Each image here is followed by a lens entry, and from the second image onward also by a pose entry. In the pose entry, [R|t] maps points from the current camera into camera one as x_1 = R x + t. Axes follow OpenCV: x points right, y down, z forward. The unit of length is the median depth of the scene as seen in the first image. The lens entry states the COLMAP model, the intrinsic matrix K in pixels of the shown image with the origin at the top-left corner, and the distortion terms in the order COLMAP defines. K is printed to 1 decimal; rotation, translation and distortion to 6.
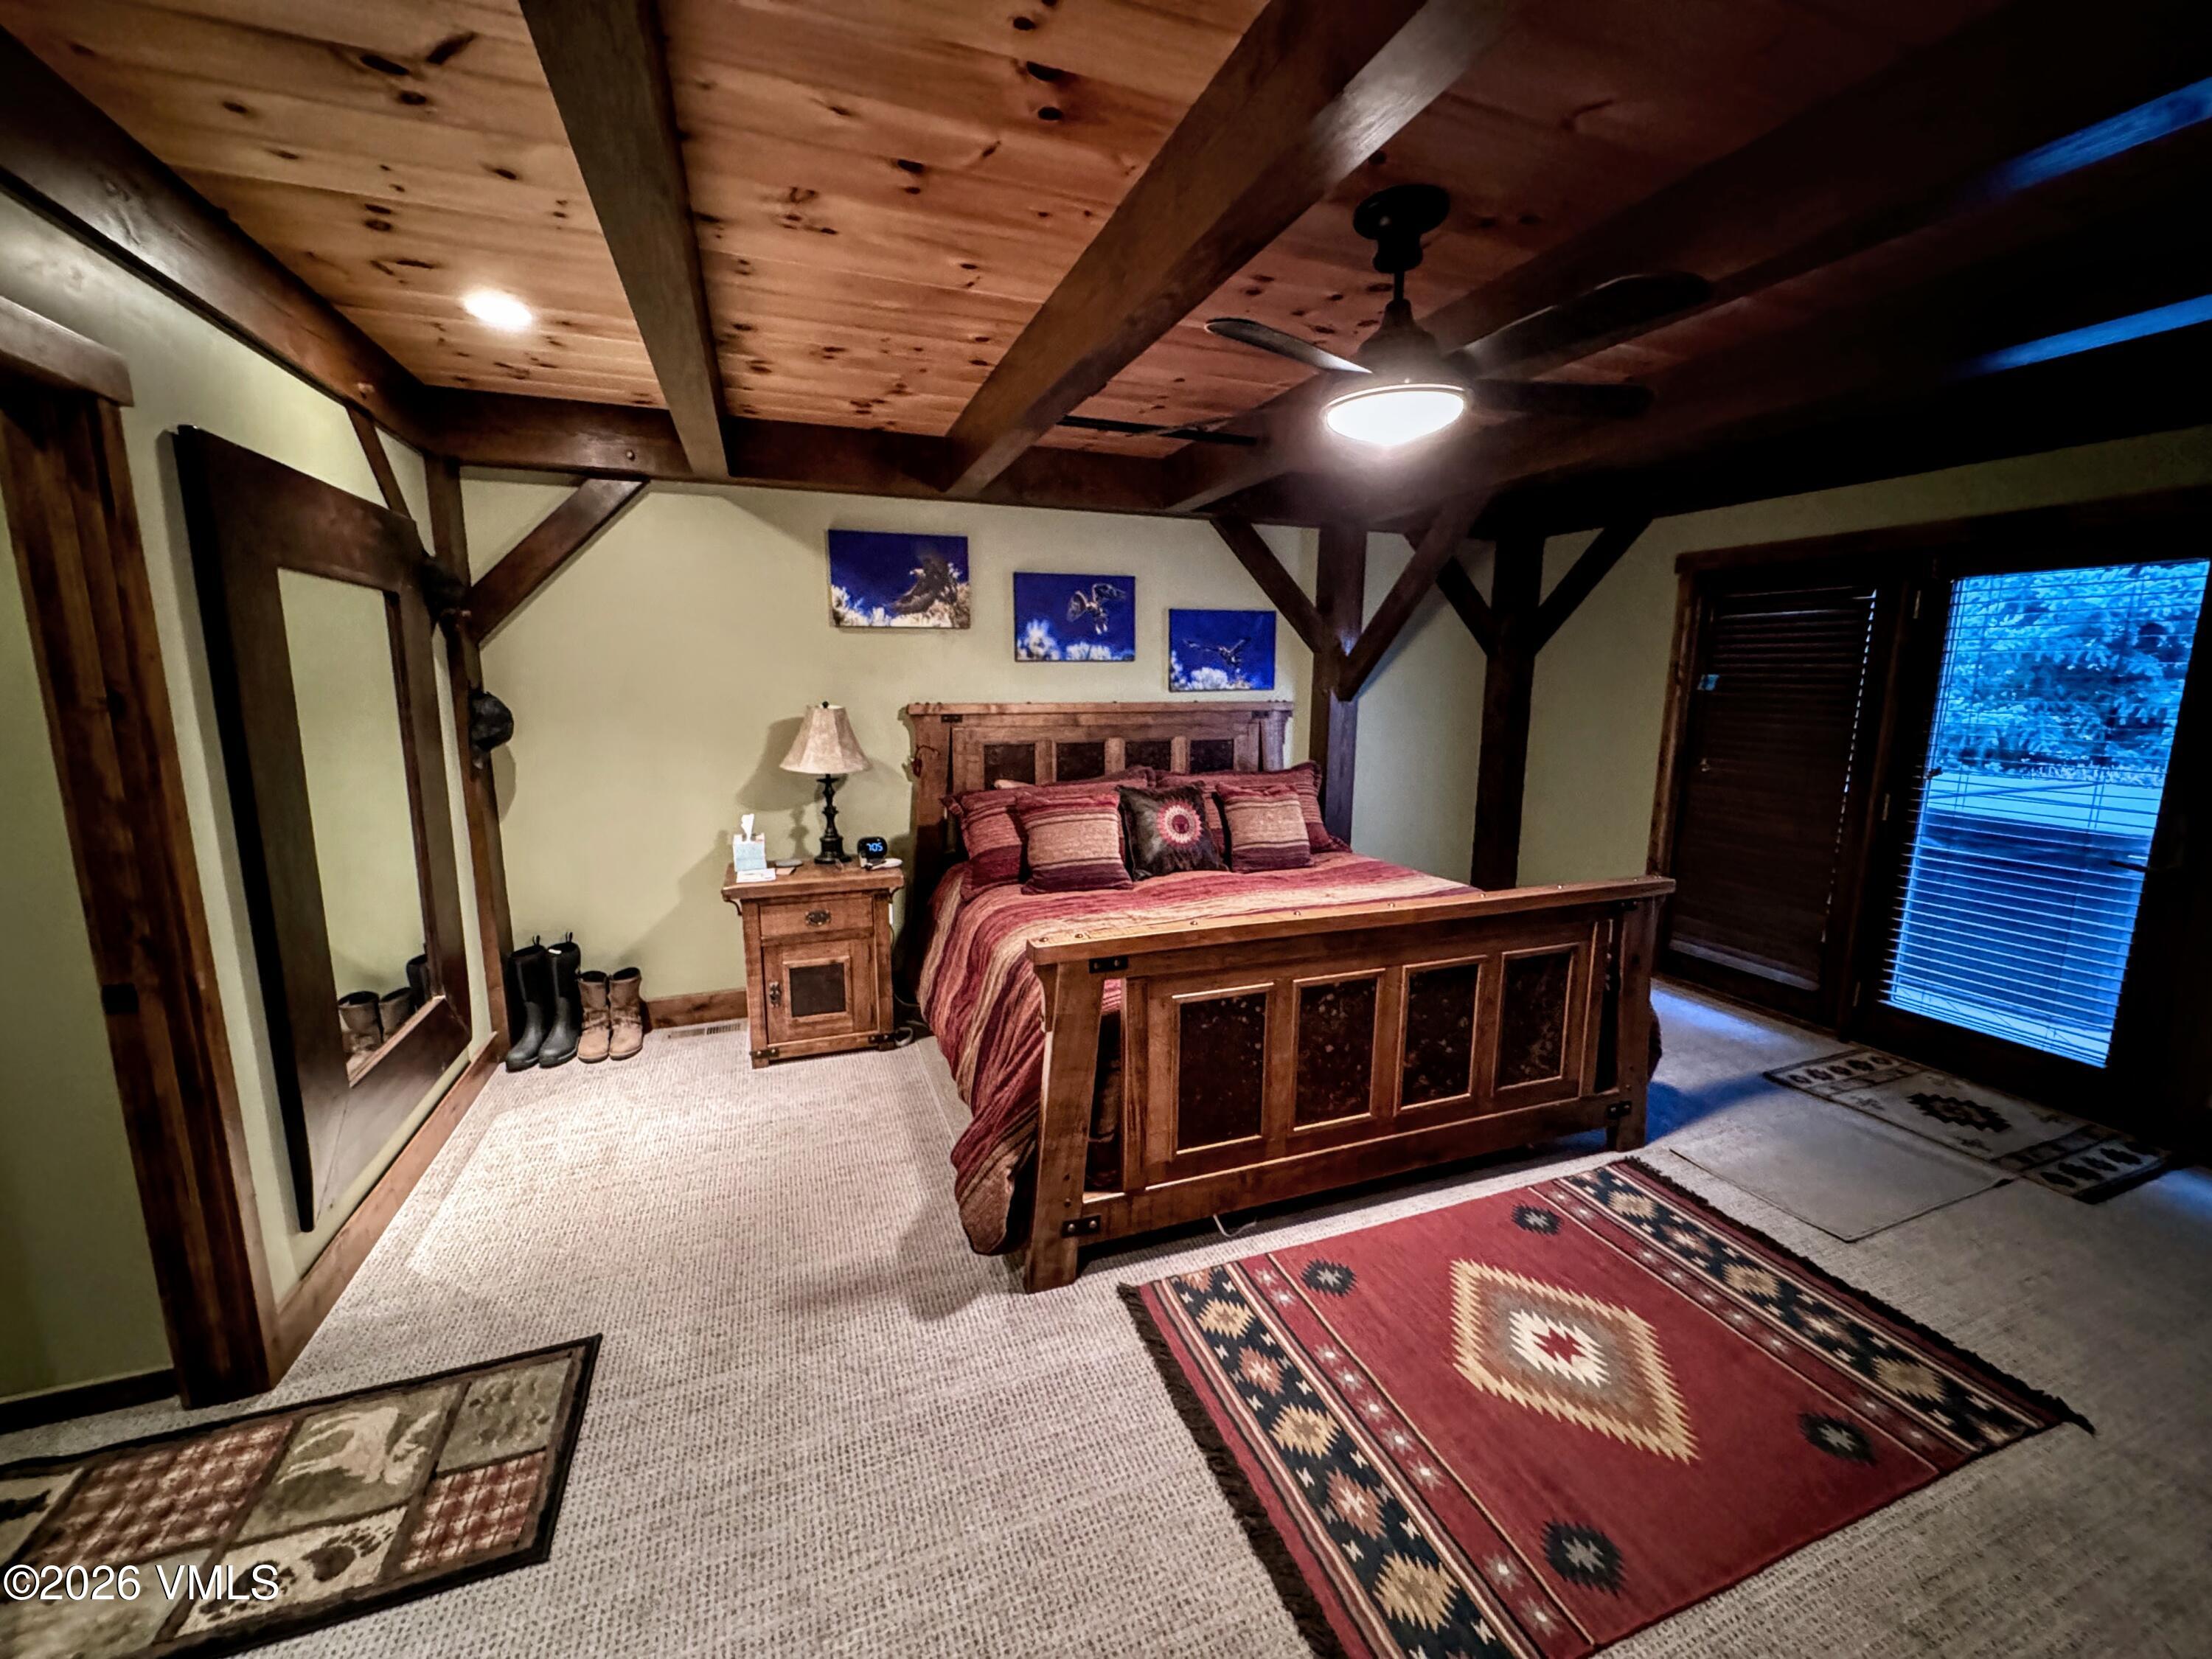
lens RADIAL K [[880.2, 0, 1108.3], [0, 880.2, 827.1], [0, 0, 1]] dist [-0.004950, 0.001049]
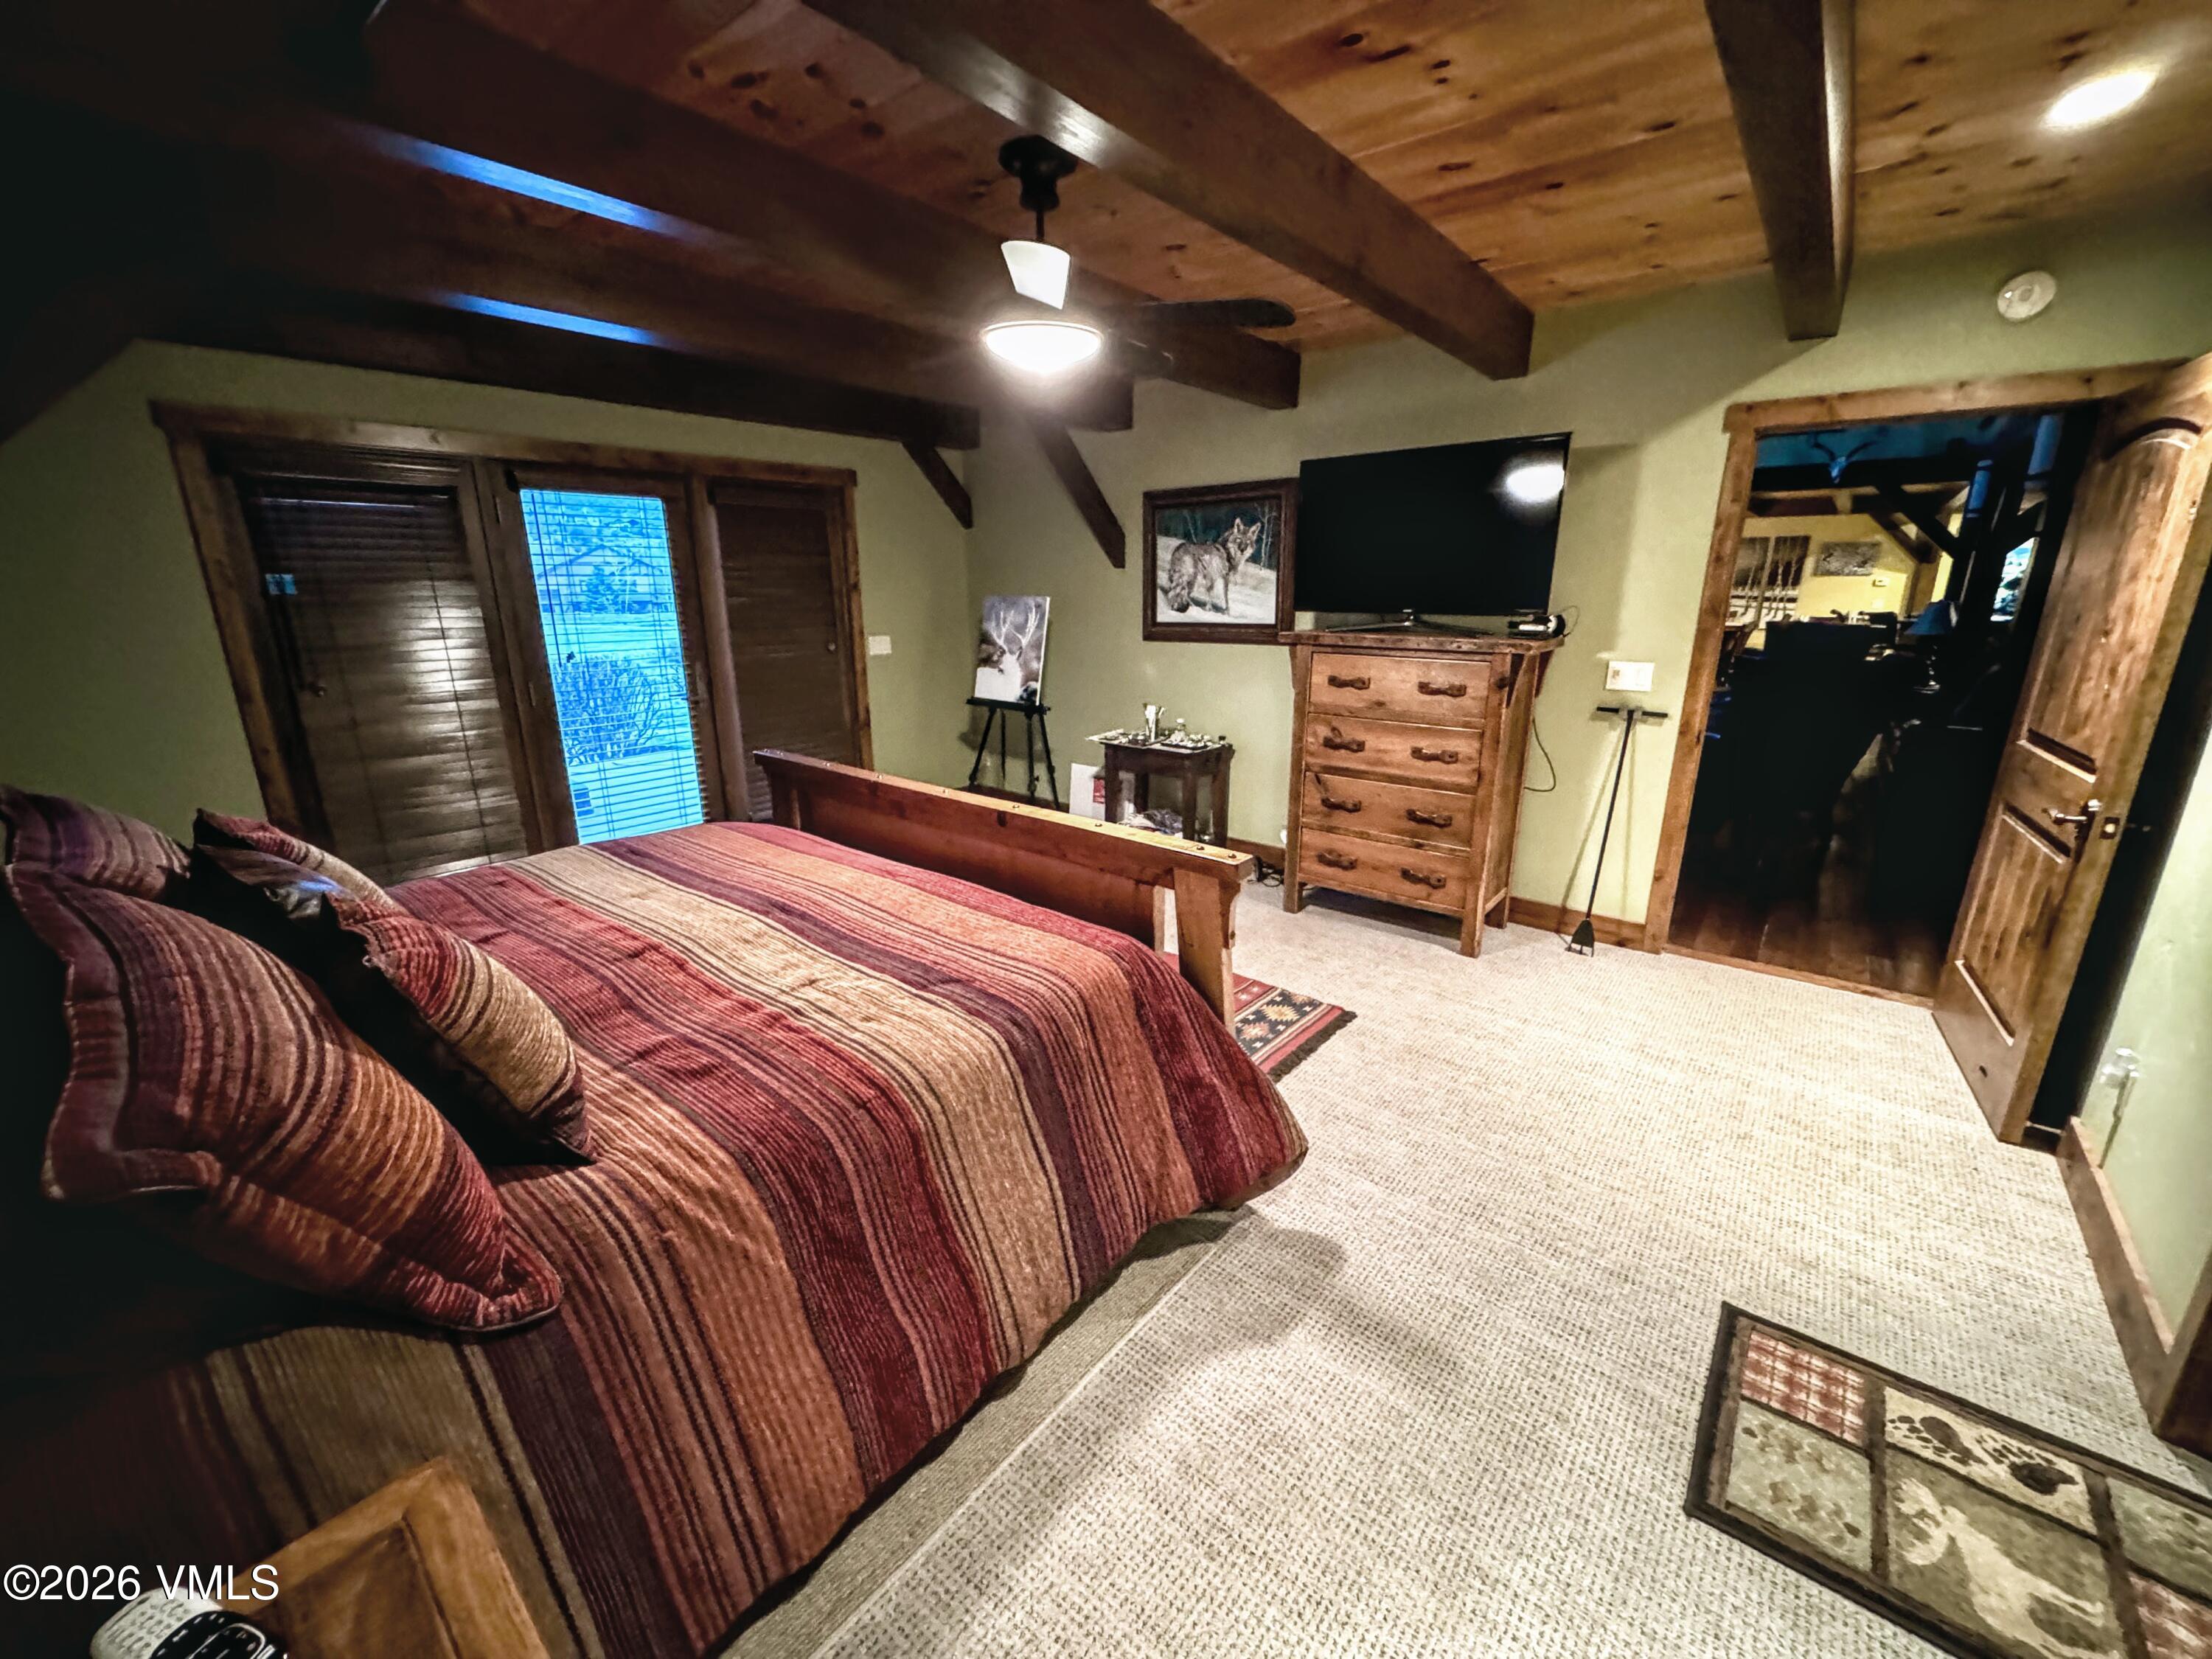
lens RADIAL K [[880.2, 0, 1103.0], [0, 880.2, 832.4], [0, 0, 1]] dist [-0.004950, 0.001049]
pose [[-0.498001, -0.240209, 0.833244, -1.018587], [0.133037, 0.928332, 0.347132, -0.295073], [-0.856911, 0.283724, -0.430354, 1.972637]]
